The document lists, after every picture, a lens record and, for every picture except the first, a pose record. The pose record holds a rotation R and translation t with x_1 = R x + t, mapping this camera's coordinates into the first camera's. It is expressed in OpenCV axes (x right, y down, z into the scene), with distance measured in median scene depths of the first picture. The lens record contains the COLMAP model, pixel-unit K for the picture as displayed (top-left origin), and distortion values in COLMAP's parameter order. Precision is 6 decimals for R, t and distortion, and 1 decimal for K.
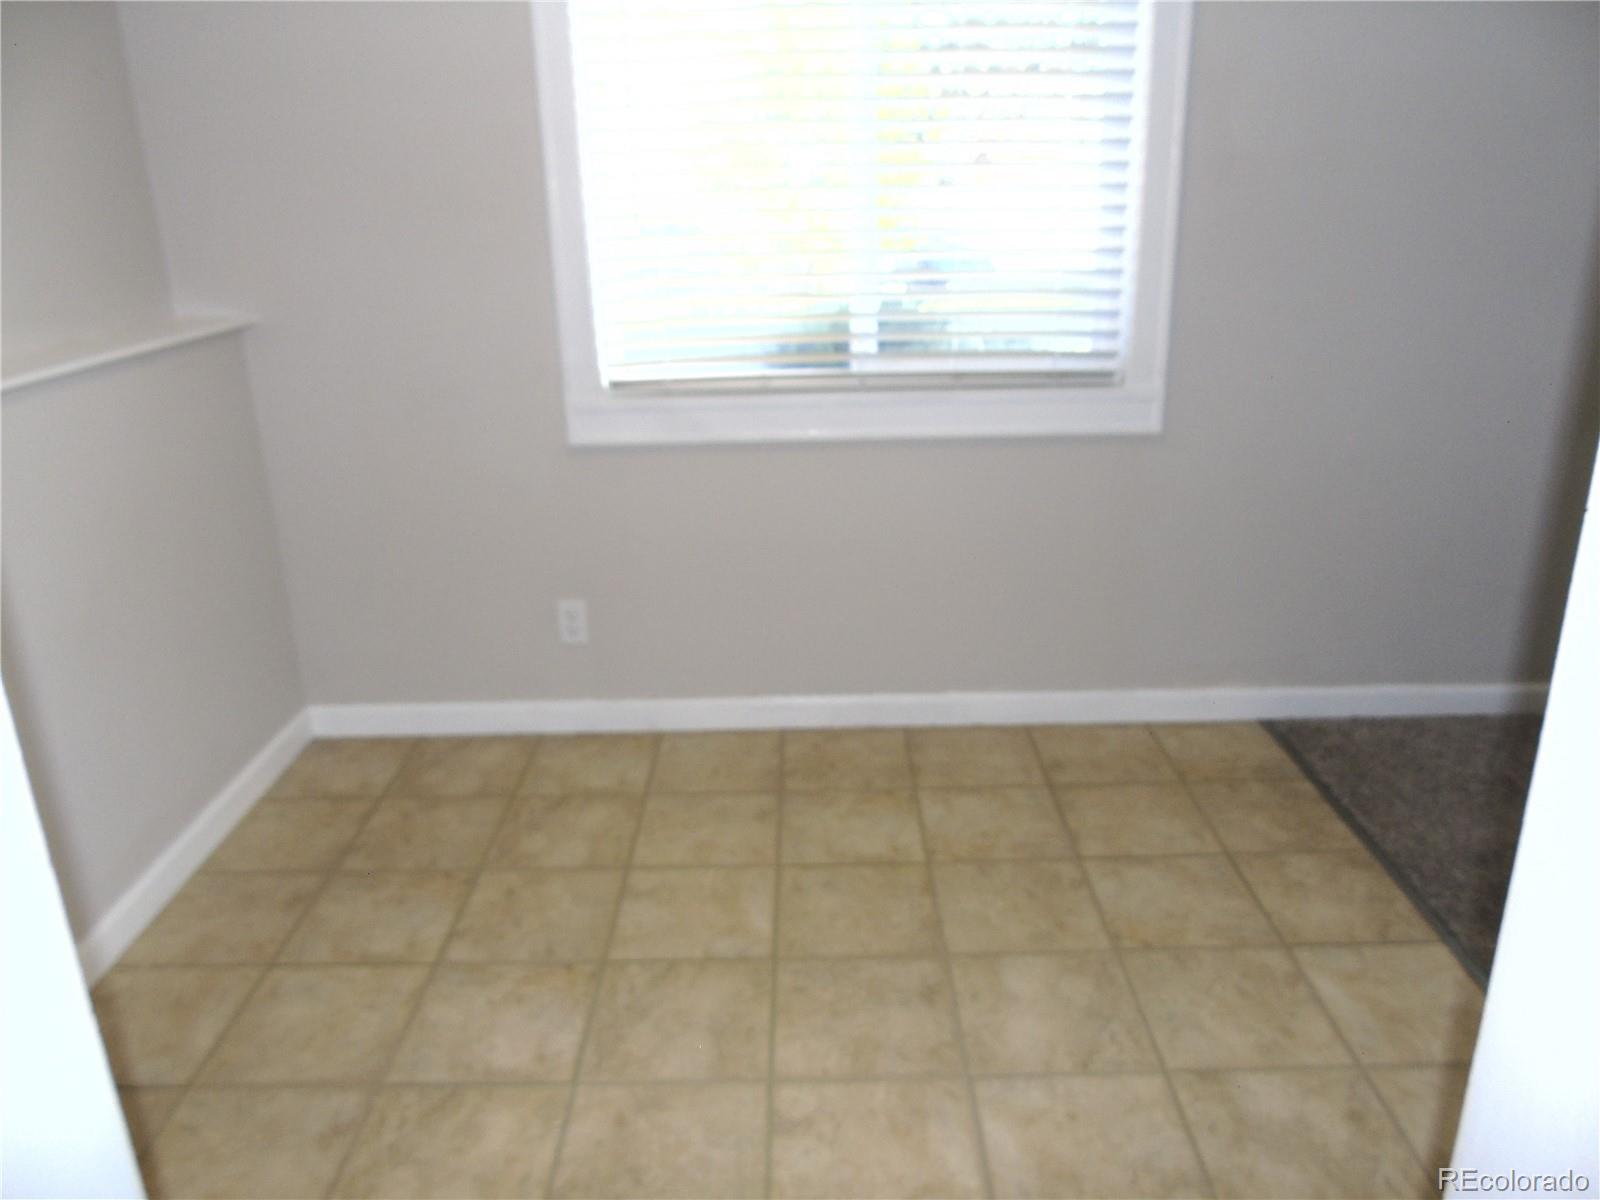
lens RADIAL K [[1173.0, 0, 794.5], [0, 1173.0, 589.3], [0, 0, 1]] dist [-0.041728, 0.017769]
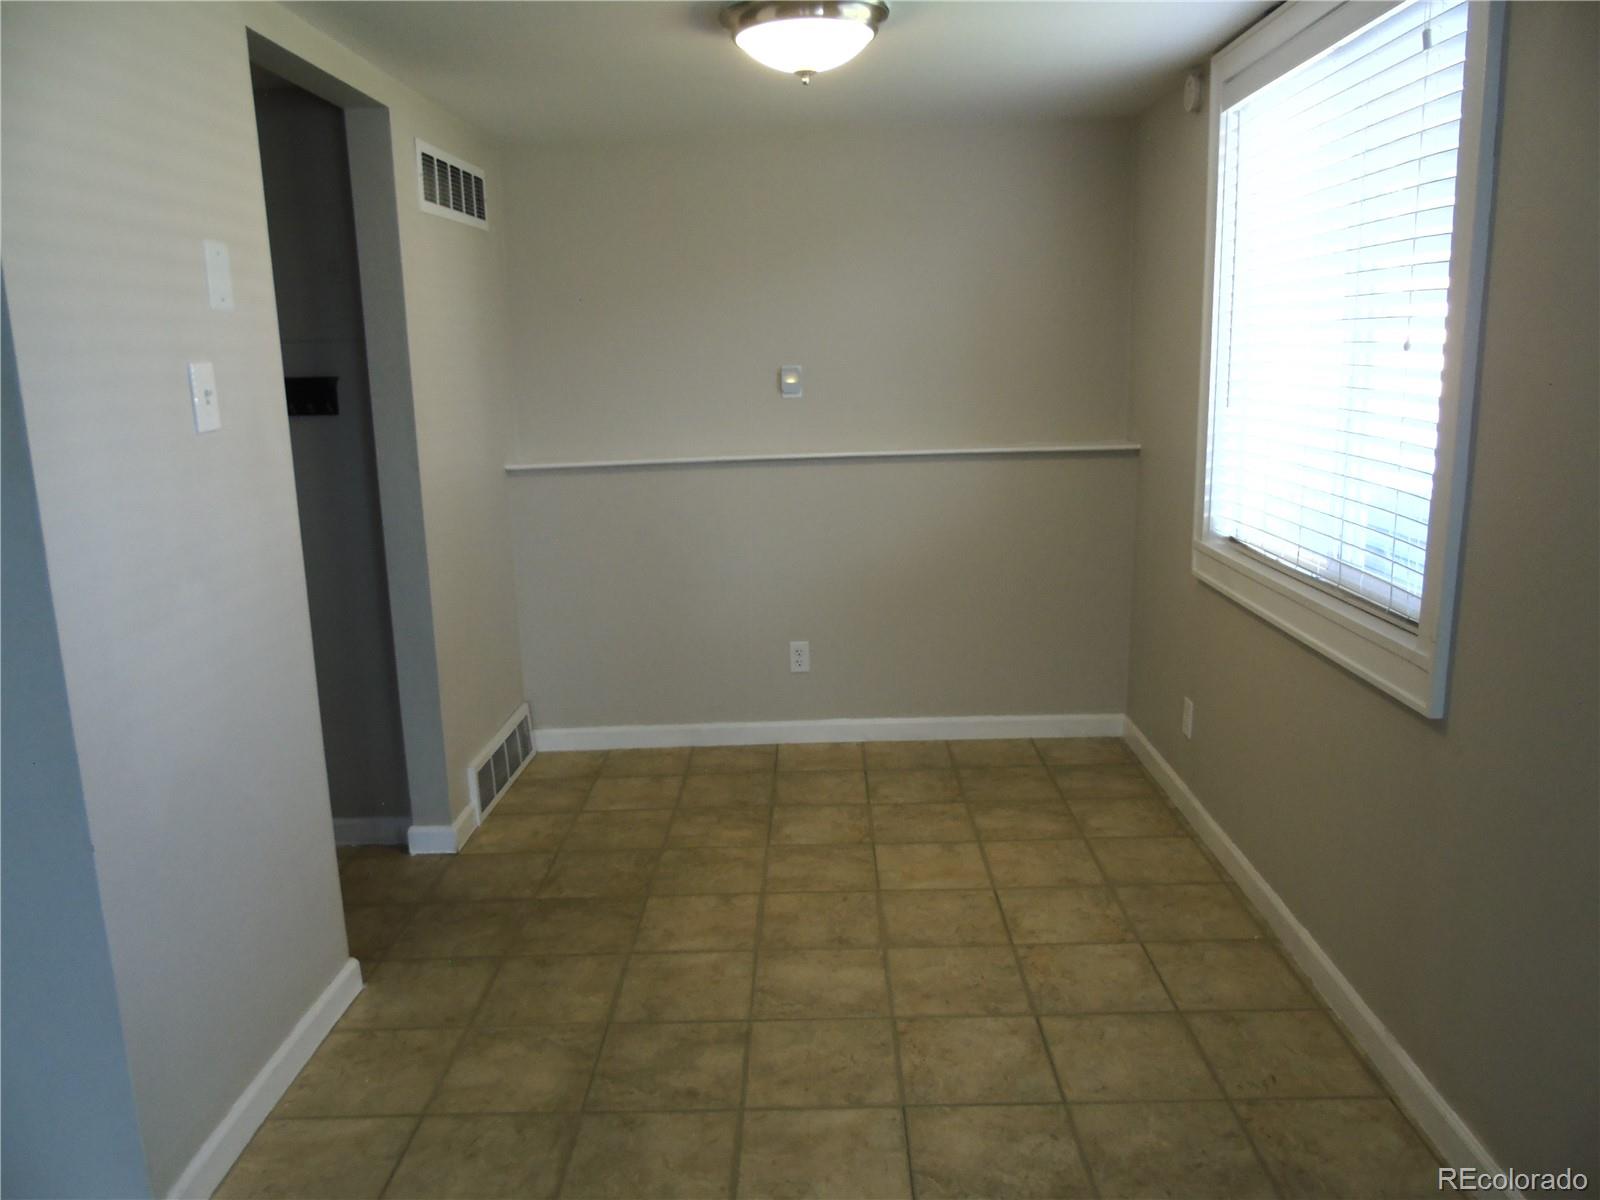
lens RADIAL K [[1173.0, 0, 794.9], [0, 1173.0, 604.7], [0, 0, 1]] dist [-0.041728, 0.017769]
pose [[-0.006342, 0.235133, -0.971943, 1.165951], [-0.307830, 0.924304, 0.225617, -0.275692], [0.951420, 0.300624, 0.066519, 0.612871]]
